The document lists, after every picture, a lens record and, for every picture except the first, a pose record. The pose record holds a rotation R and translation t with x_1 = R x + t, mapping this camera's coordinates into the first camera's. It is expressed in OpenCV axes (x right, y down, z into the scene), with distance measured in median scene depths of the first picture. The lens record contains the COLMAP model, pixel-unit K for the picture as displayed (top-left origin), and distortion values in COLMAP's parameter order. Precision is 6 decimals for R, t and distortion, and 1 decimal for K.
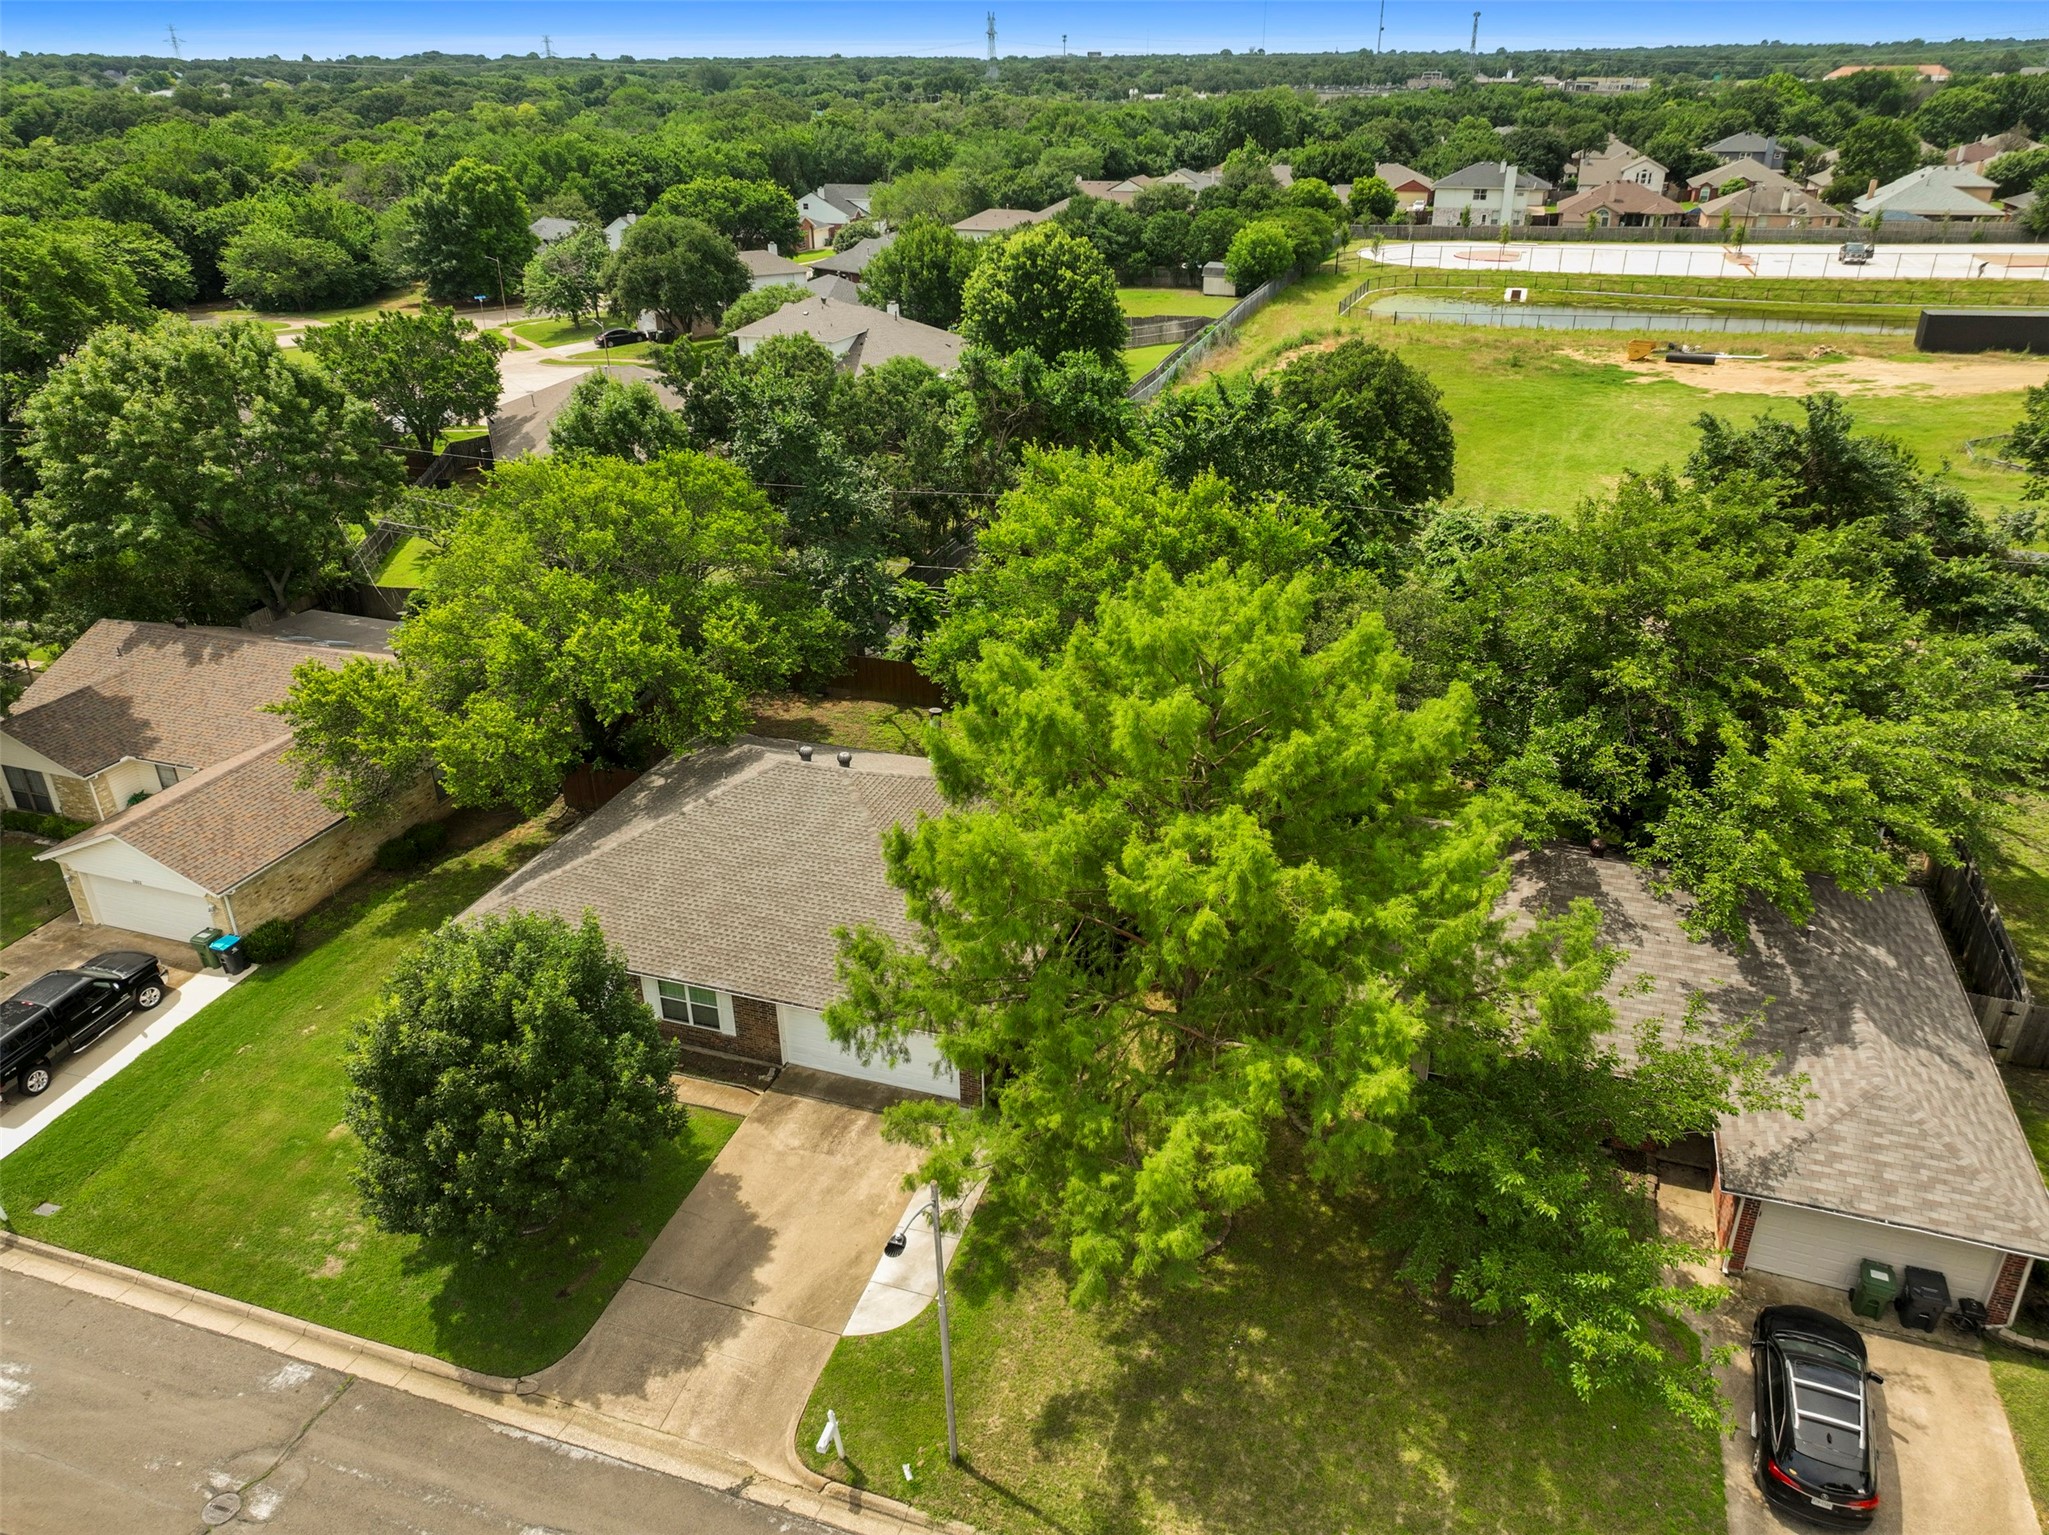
lens RADIAL K [[1411.1, 0, 1032.9], [0, 1411.1, 761.1], [0, 0, 1]] dist [-0.015404, 0.026619]
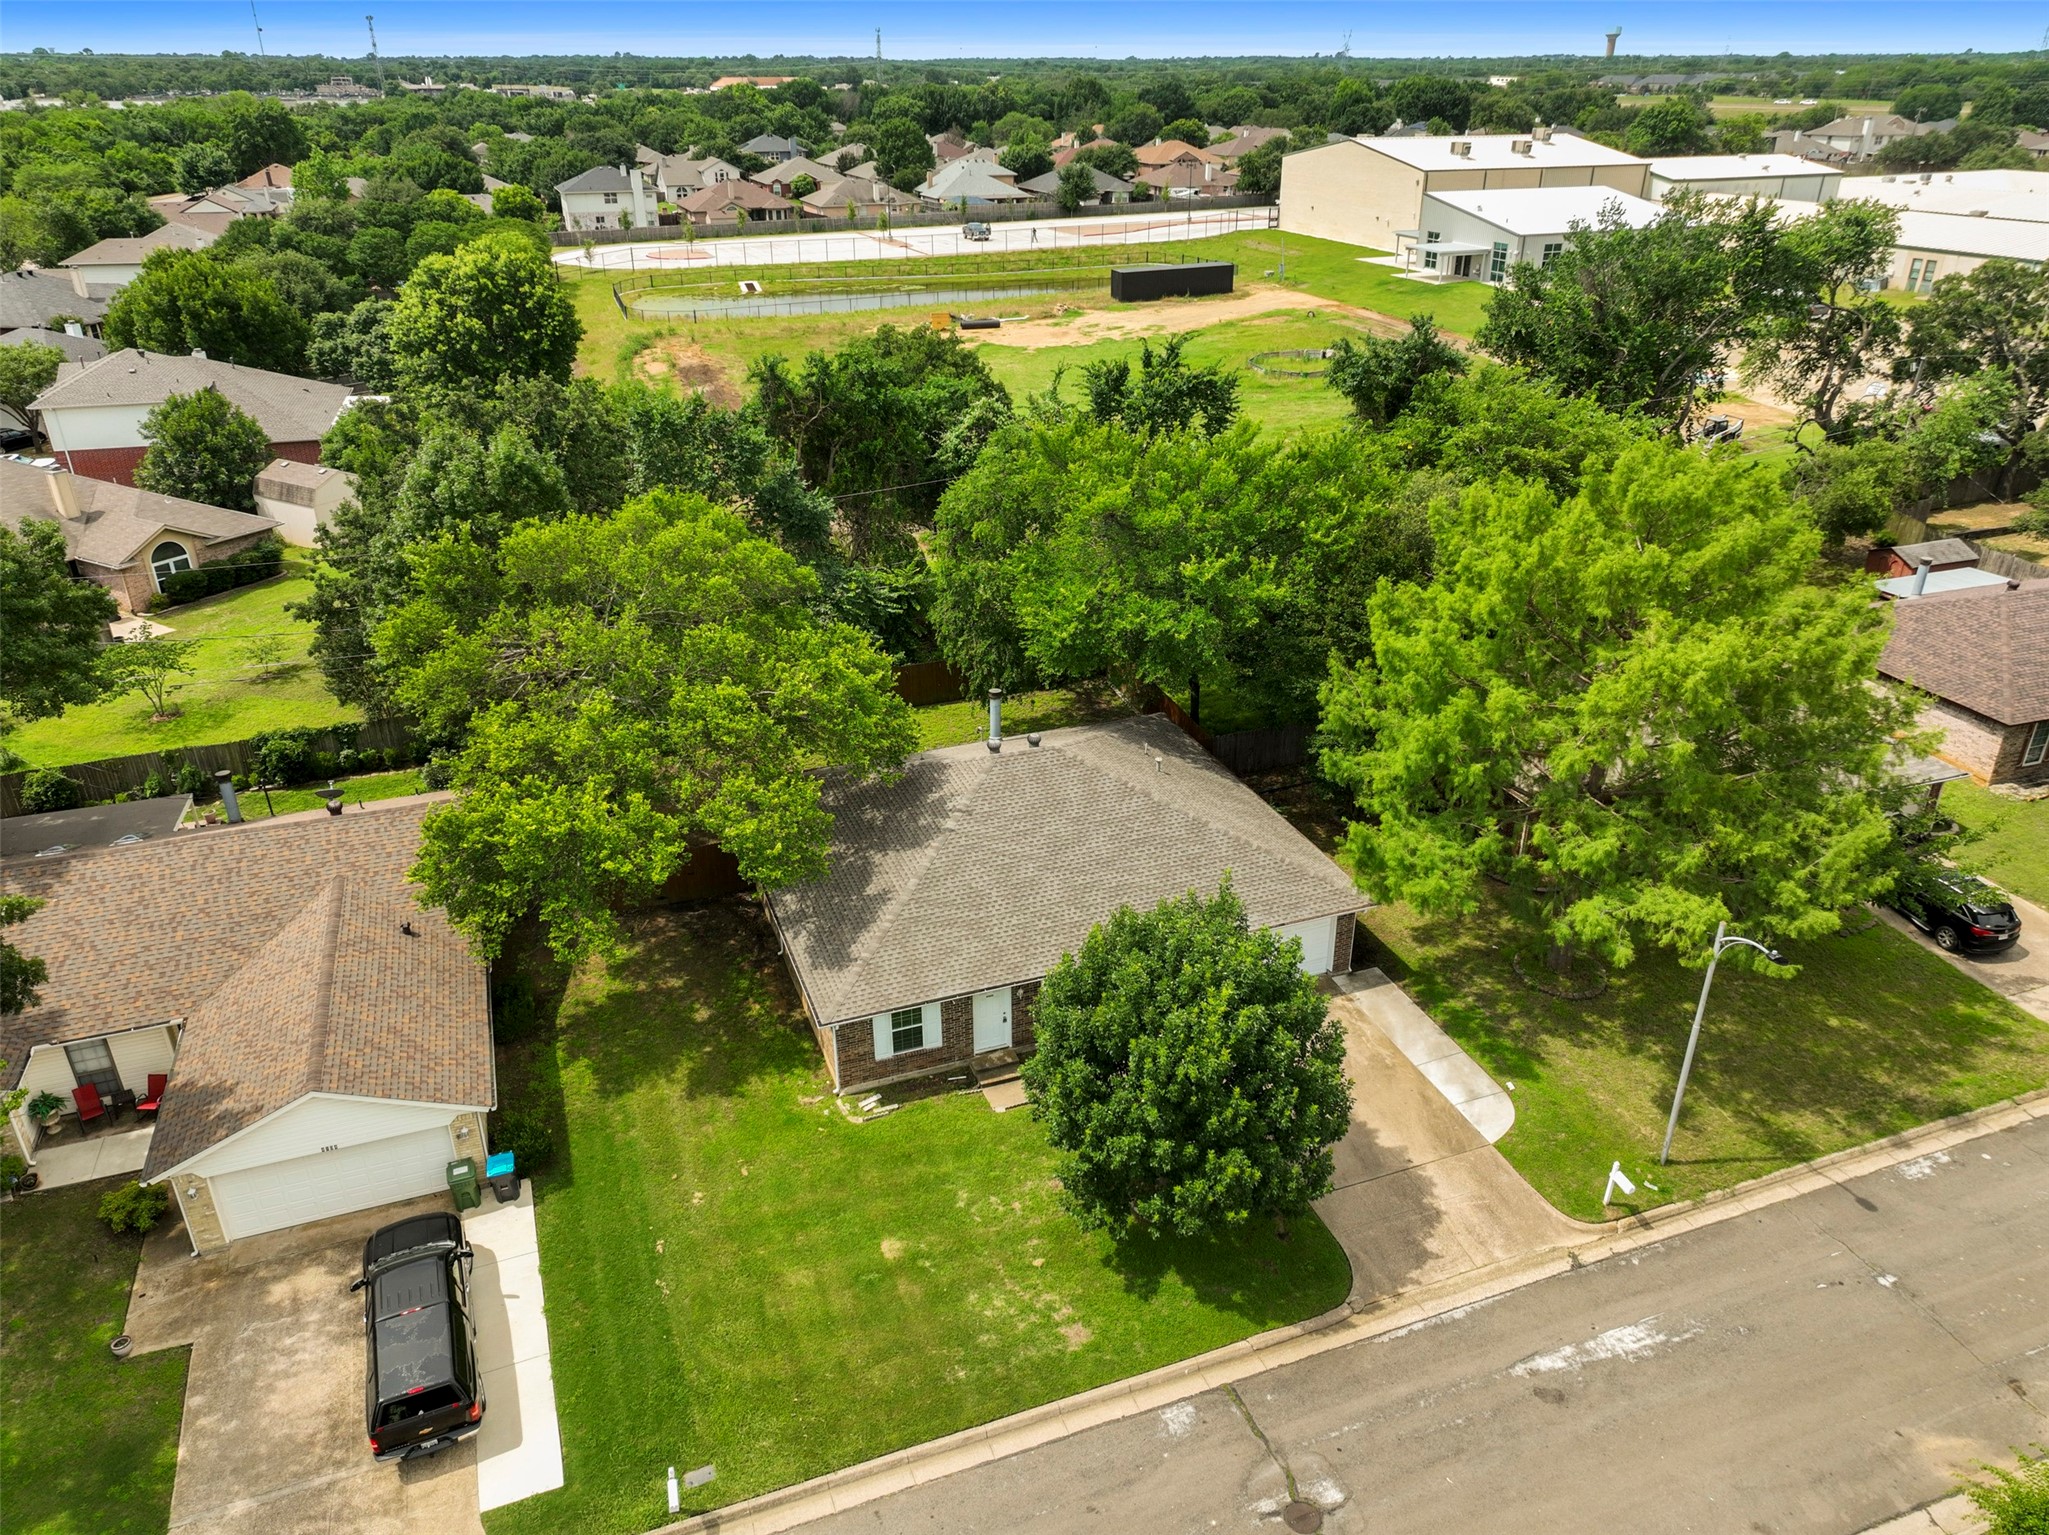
lens RADIAL K [[1411.1, 0, 1032.9], [0, 1411.1, 761.1], [0, 0, 1]] dist [-0.015404, 0.026619]
pose [[0.779609, -0.269784, 0.565178, -0.230389], [0.272004, 0.958757, 0.082454, -0.022954], [-0.564113, 0.089449, 0.820838, 0.050194]]
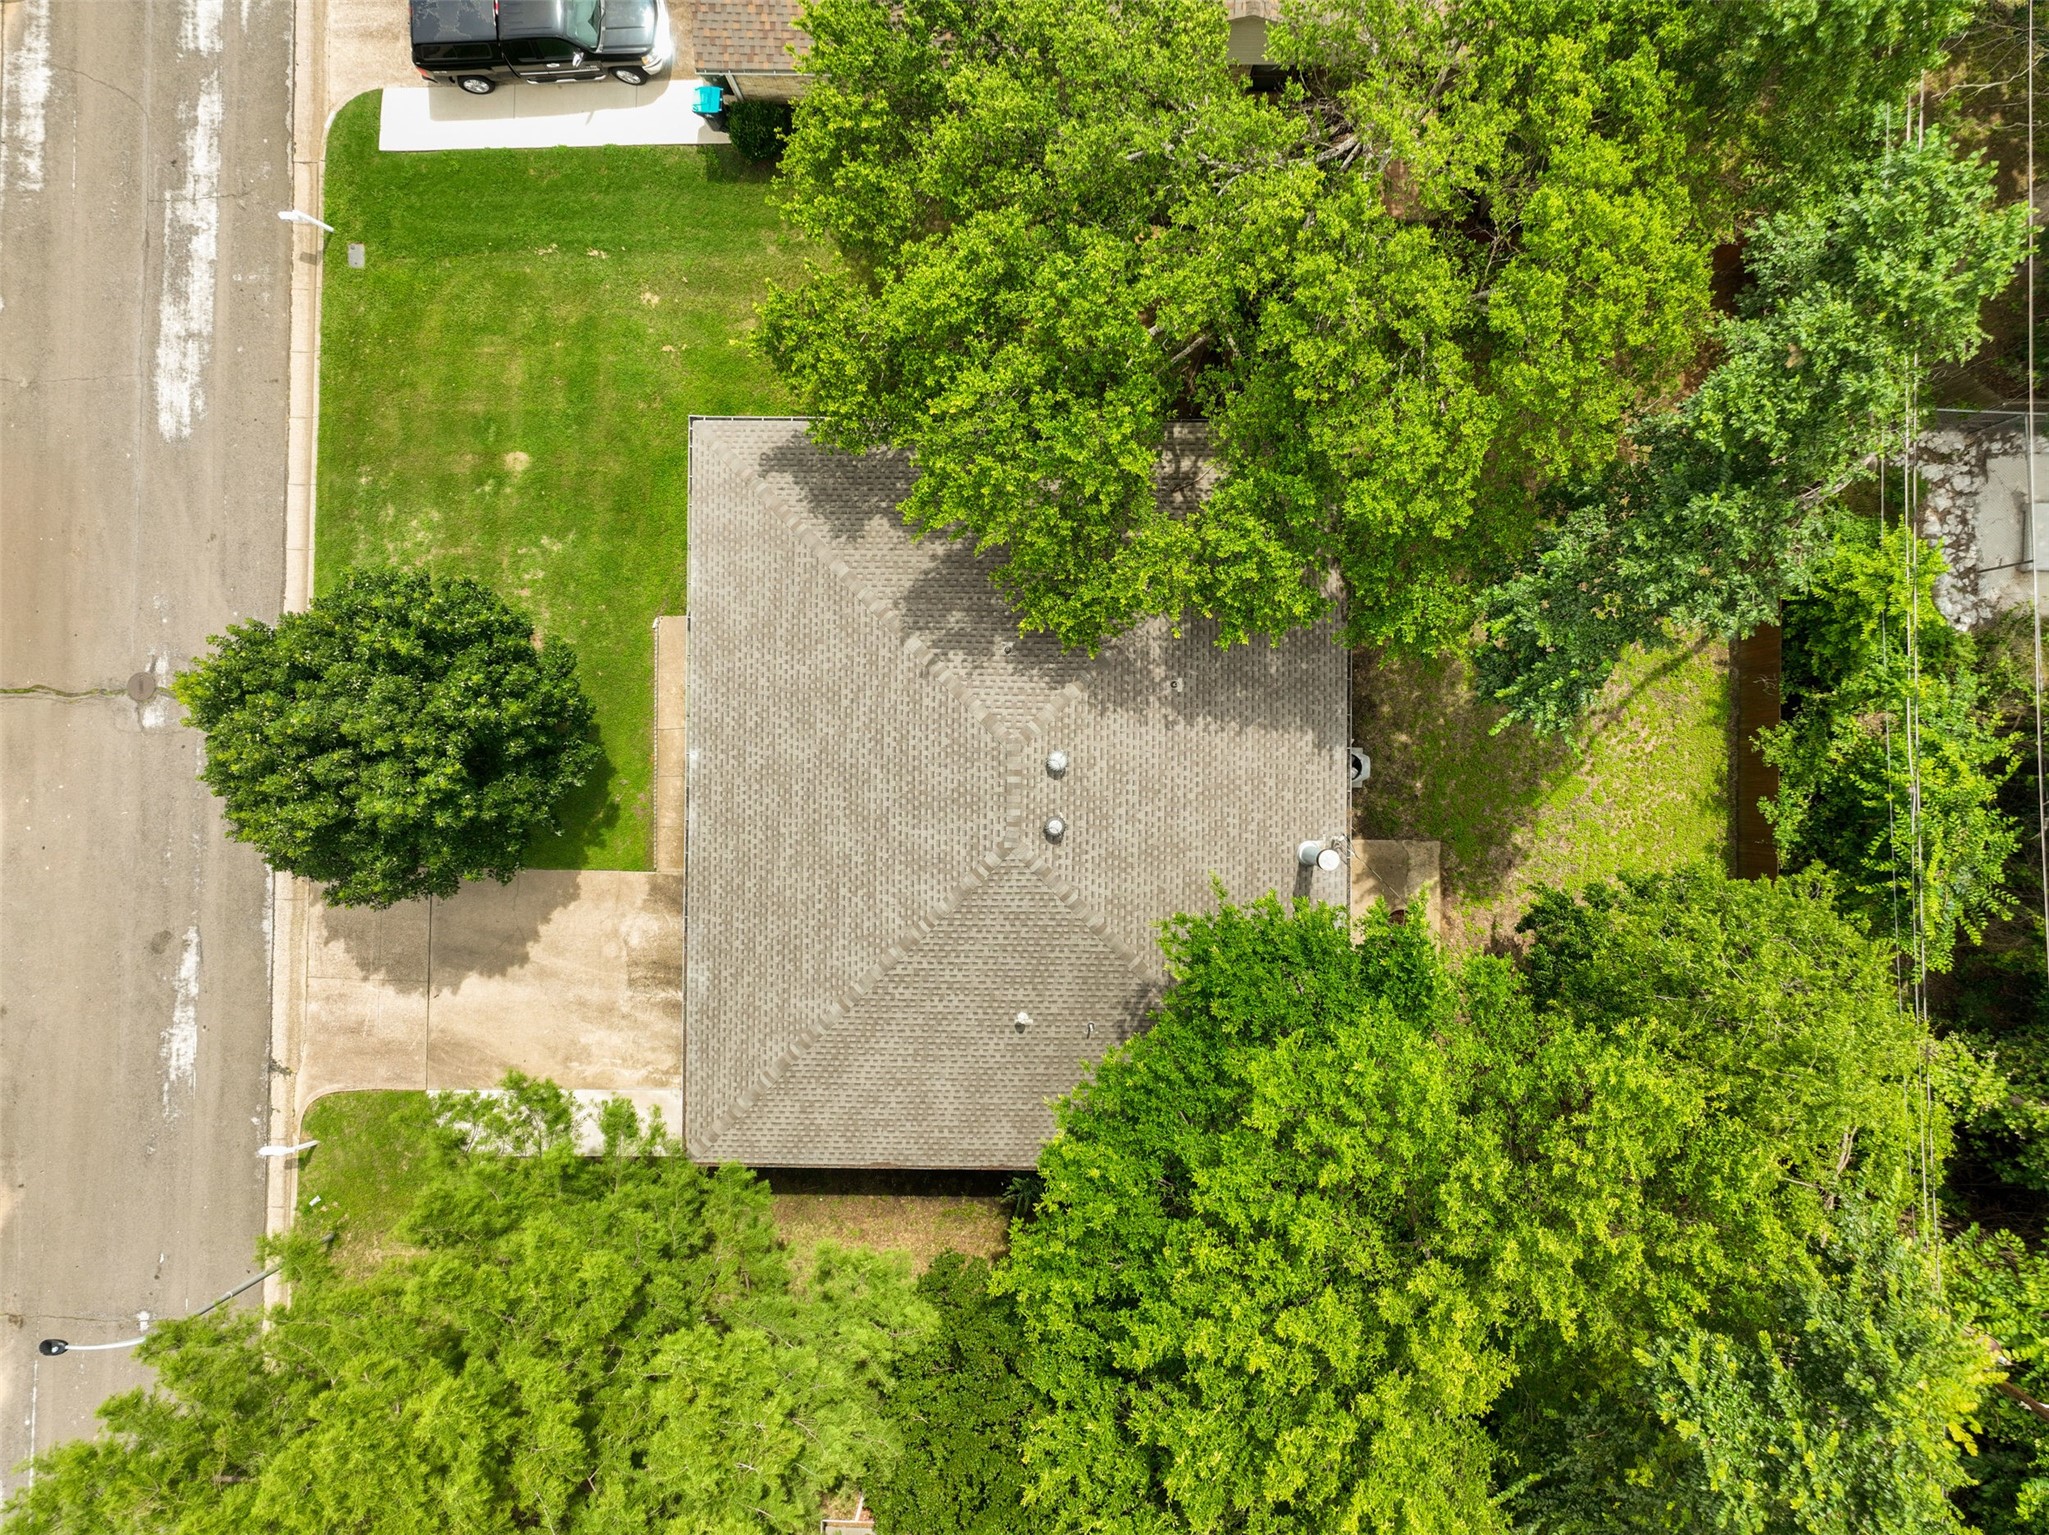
lens RADIAL K [[1411.1, 0, 1032.9], [0, 1411.1, 761.1], [0, 0, 1]] dist [-0.015404, 0.026619]
pose [[0.302409, 0.953164, -0.005252, -0.053197], [-0.413958, 0.136295, 0.900035, -0.188897], [0.858596, -0.270005, 0.435786, 0.226355]]
